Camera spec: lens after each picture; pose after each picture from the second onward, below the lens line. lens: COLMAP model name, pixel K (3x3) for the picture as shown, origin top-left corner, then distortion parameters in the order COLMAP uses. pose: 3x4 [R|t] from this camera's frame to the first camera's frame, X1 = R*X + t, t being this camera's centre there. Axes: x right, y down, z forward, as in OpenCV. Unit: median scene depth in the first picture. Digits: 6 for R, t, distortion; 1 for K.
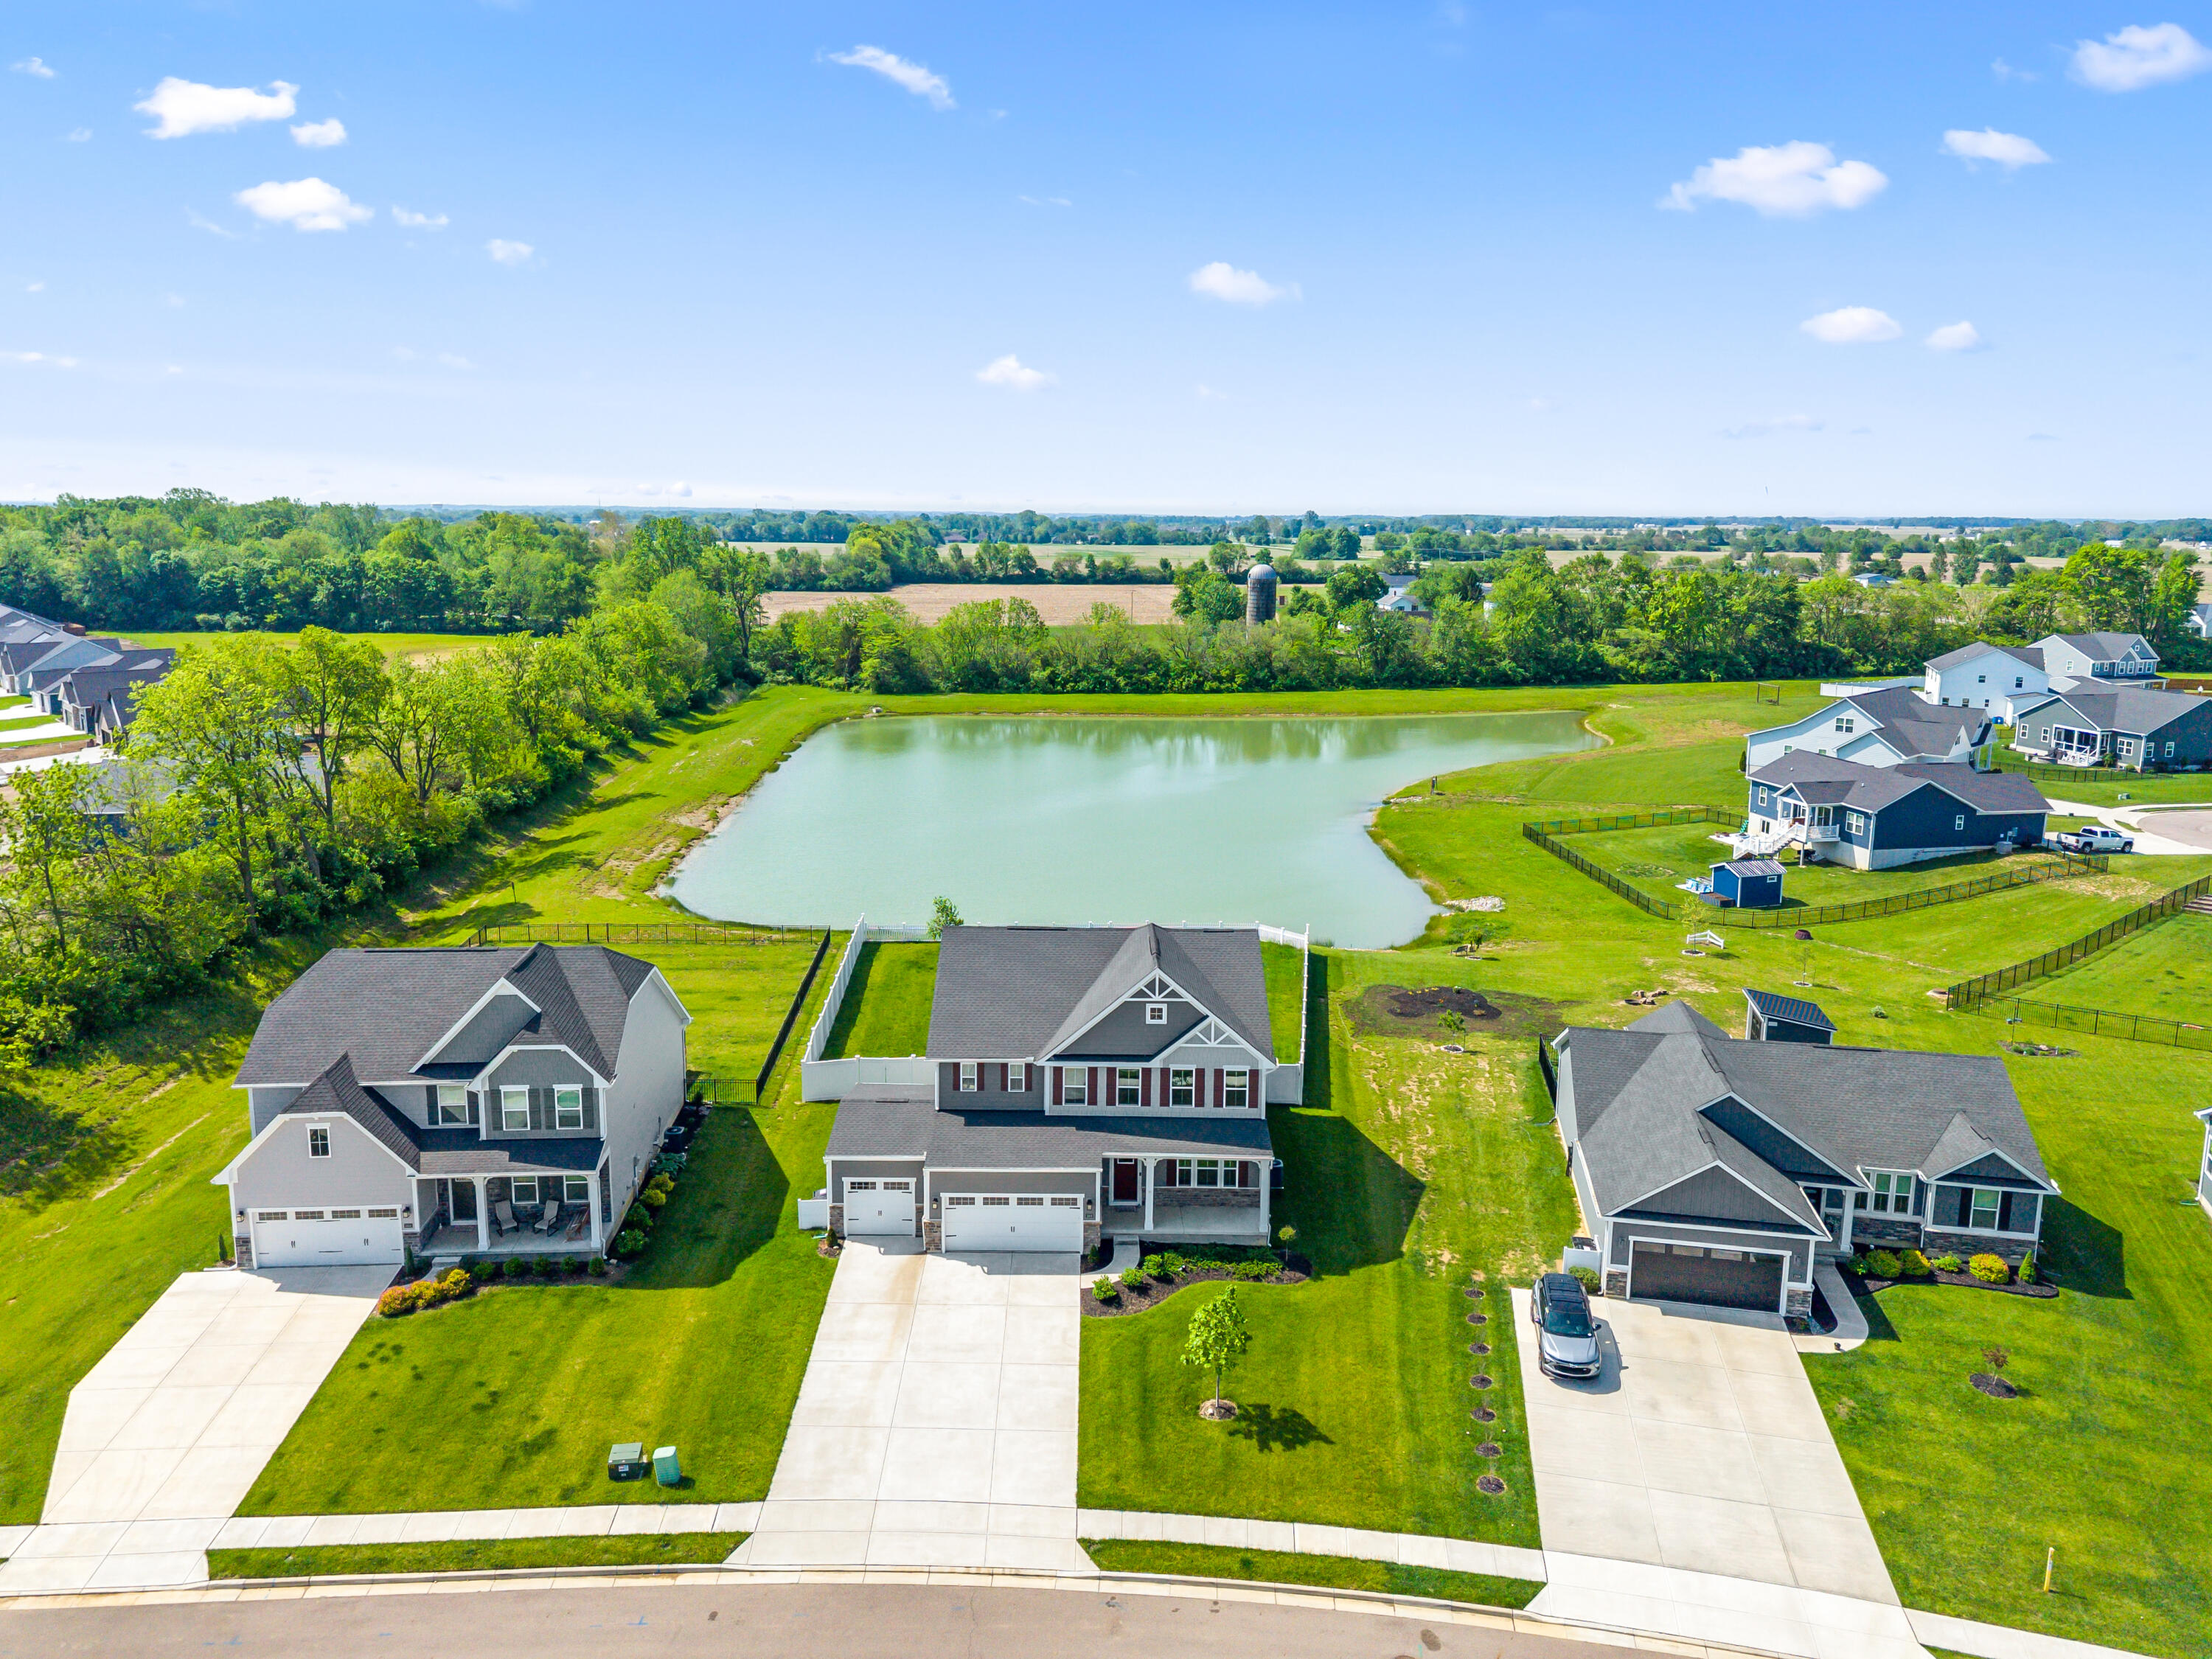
lens RADIAL K [[1496.9, 0, 1101.3], [0, 1496.9, 771.6], [0, 0, 1]] dist [0.091900, -0.162636]
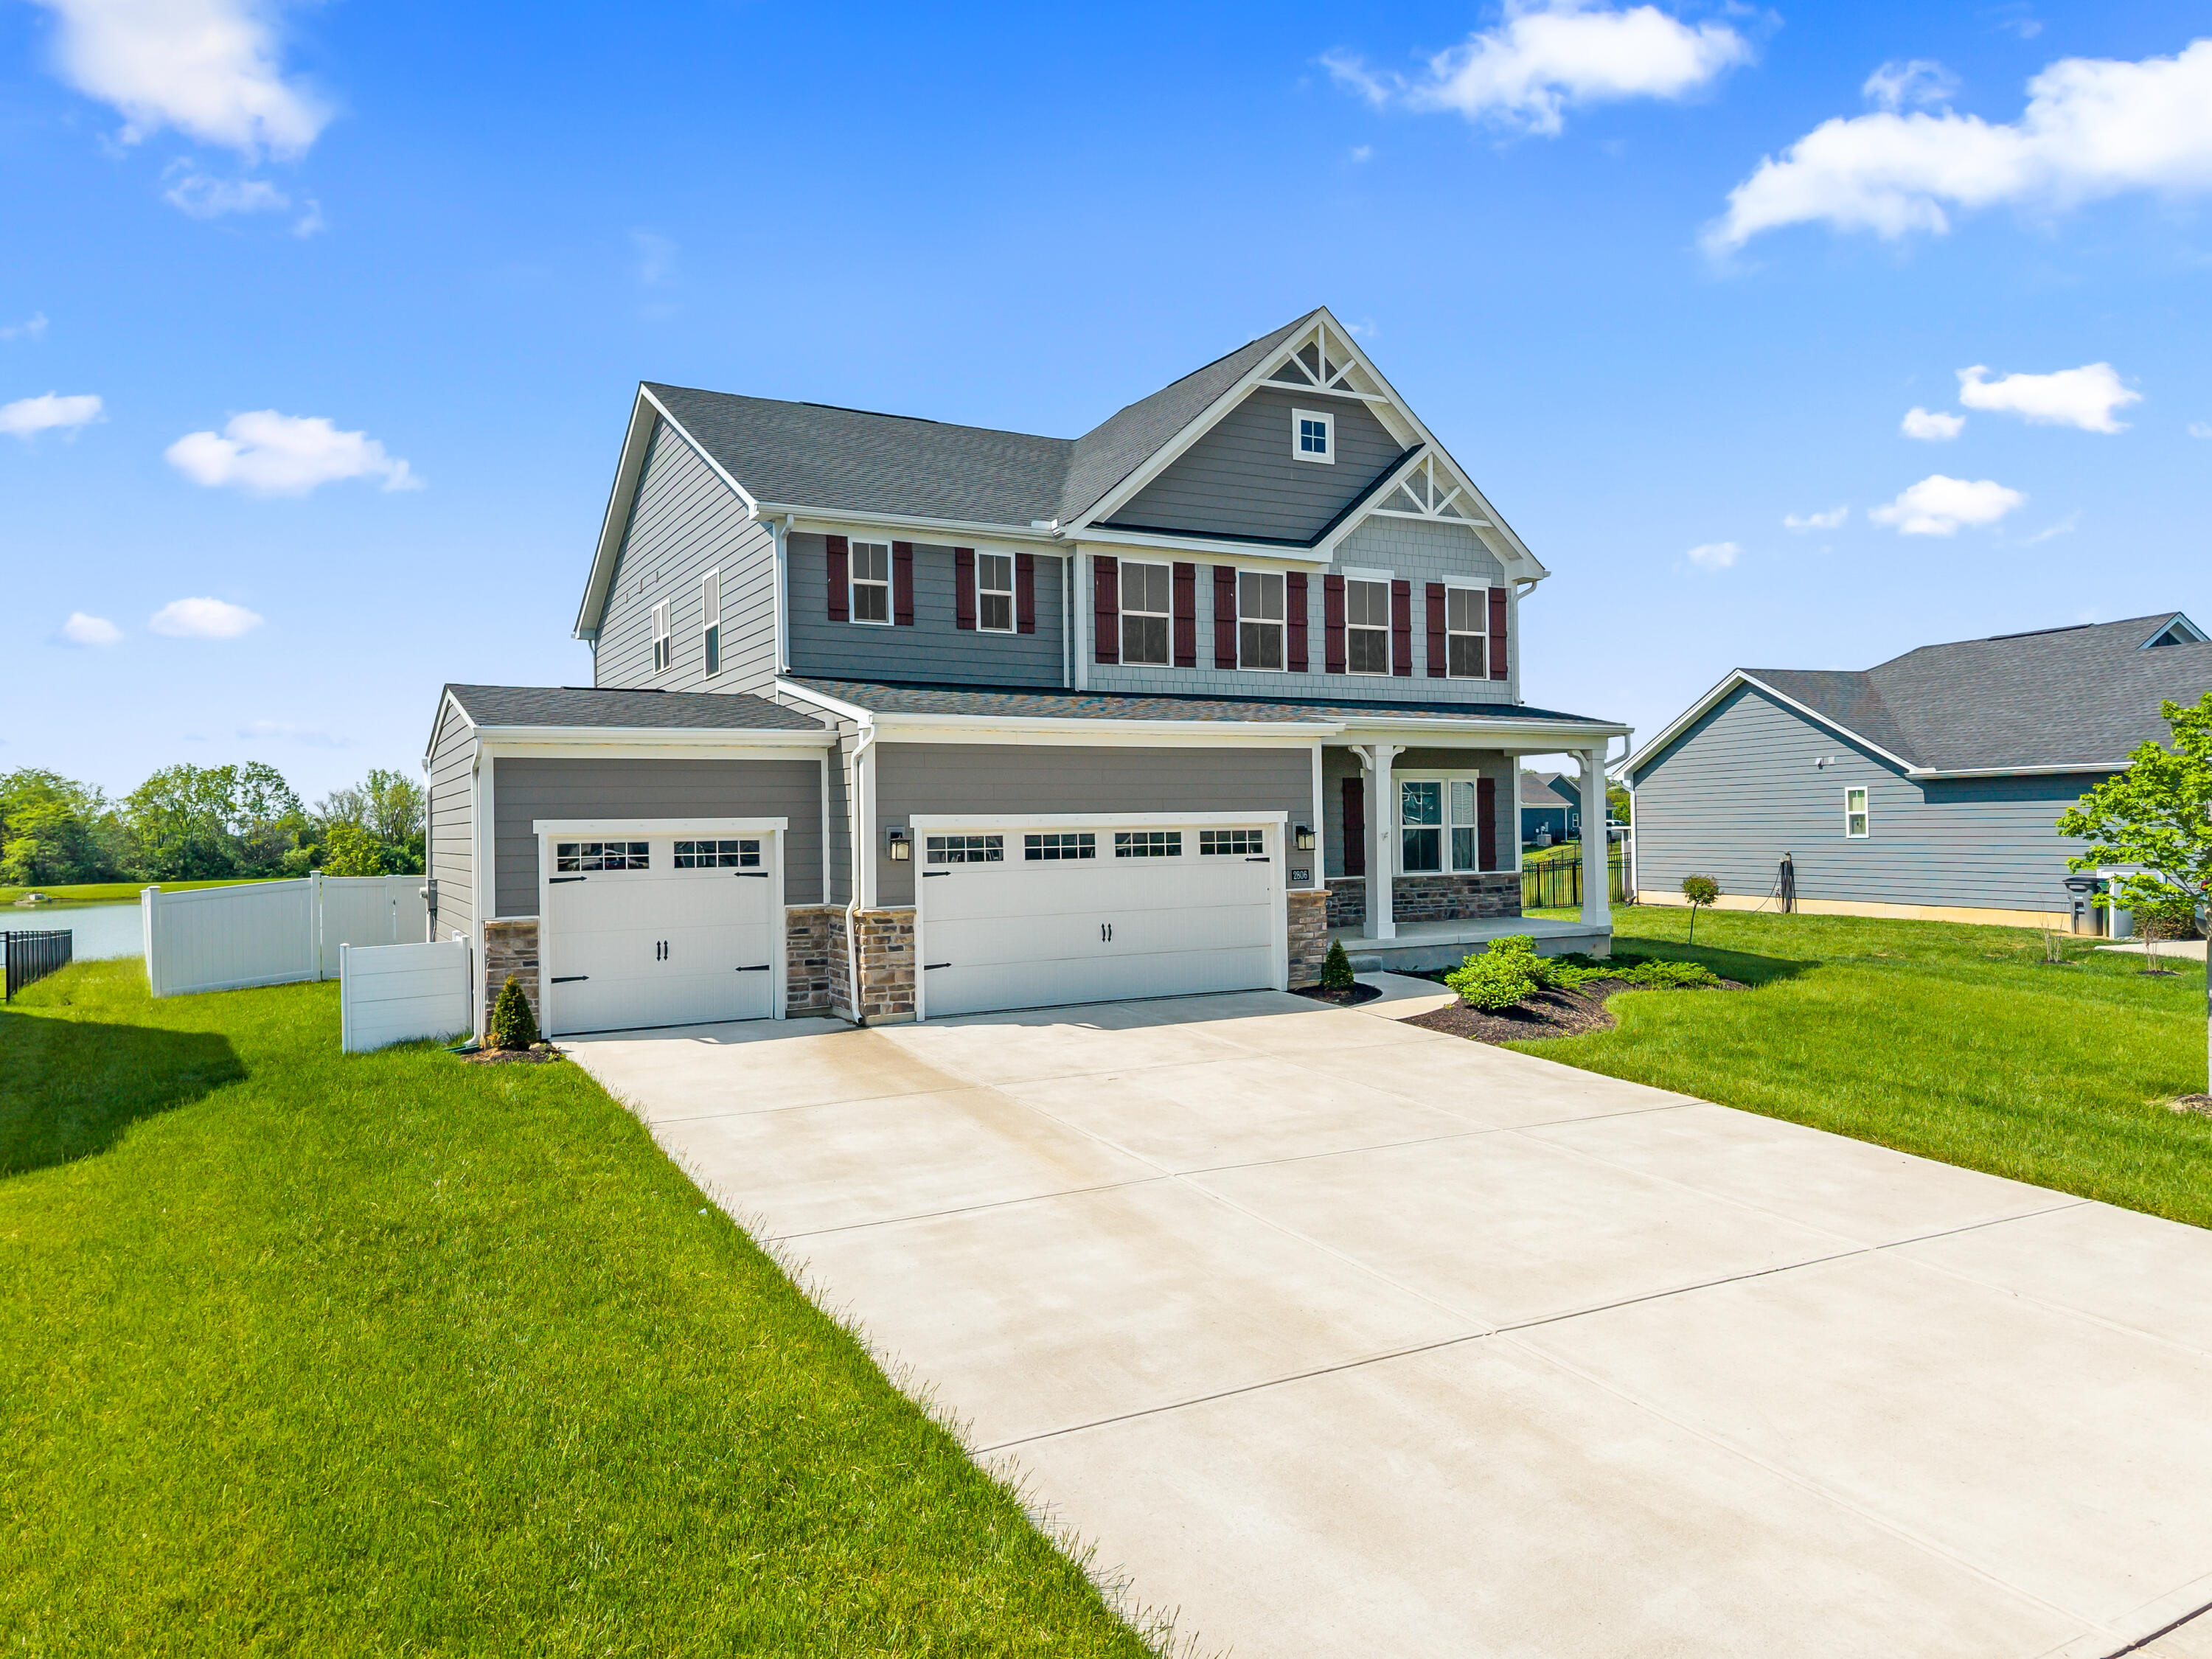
lens RADIAL K [[1476.2, 0, 1115.6], [0, 1476.2, 824.2], [0, 0, 1]] dist [0.060330, -0.067294]
pose [[0.873078, -0.021863, 0.487089, -0.214087], [0.105229, 0.983900, -0.144454, 0.323972], [-0.476089, 0.177375, 0.861323, 0.706087]]
